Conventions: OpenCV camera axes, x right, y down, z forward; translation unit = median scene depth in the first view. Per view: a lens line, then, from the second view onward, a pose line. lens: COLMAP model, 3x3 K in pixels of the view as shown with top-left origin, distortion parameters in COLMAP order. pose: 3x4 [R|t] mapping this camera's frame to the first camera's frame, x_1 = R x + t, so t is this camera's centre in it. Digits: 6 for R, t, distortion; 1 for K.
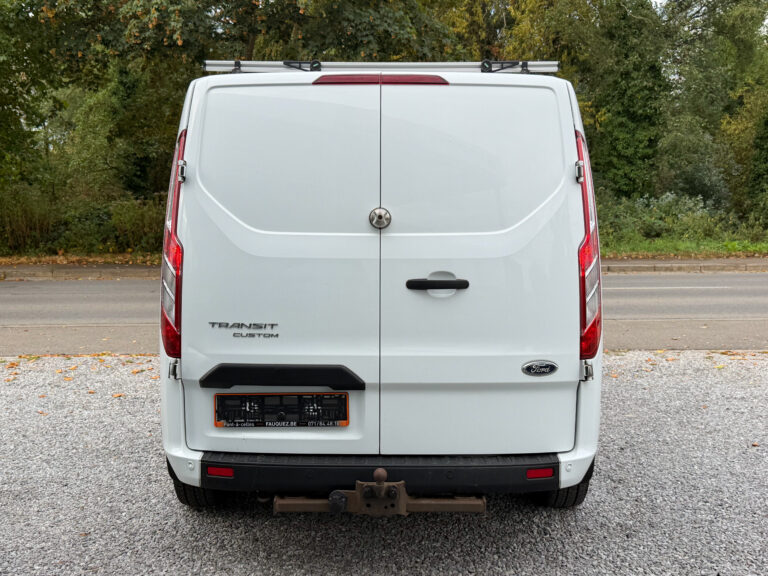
lens RADIAL K [[821.8, 0, 384.0], [0, 821.8, 288.0], [0, 0, 1]] dist [0.100838, -0.039534]
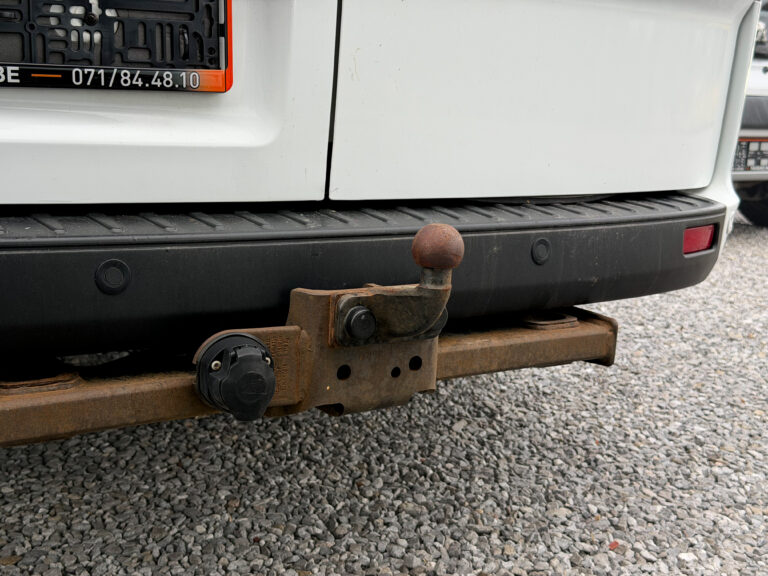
lens RADIAL K [[1136.5, 0, 384.0], [0, 1136.5, 288.0], [0, 0, 1]] dist [0.139120, -0.003578]
pose [[0.811726, -0.062815, 0.580651, -0.215380], [-0.013522, 0.991911, 0.126209, 0.181584], [-0.583882, -0.110299, 0.804311, 0.671825]]
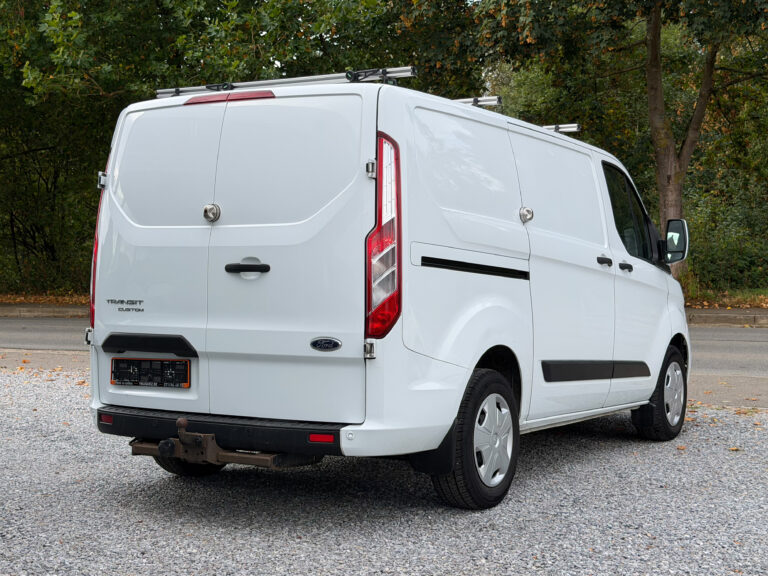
lens RADIAL K [[1136.5, 0, 384.0], [0, 1136.5, 288.0], [0, 0, 1]] dist [0.139120, -0.003578]
pose [[0.868447, 0.009334, -0.495693, 1.012277], [-0.039339, 0.997968, -0.050128, 0.094862], [0.494218, 0.063033, 0.867050, -0.297942]]
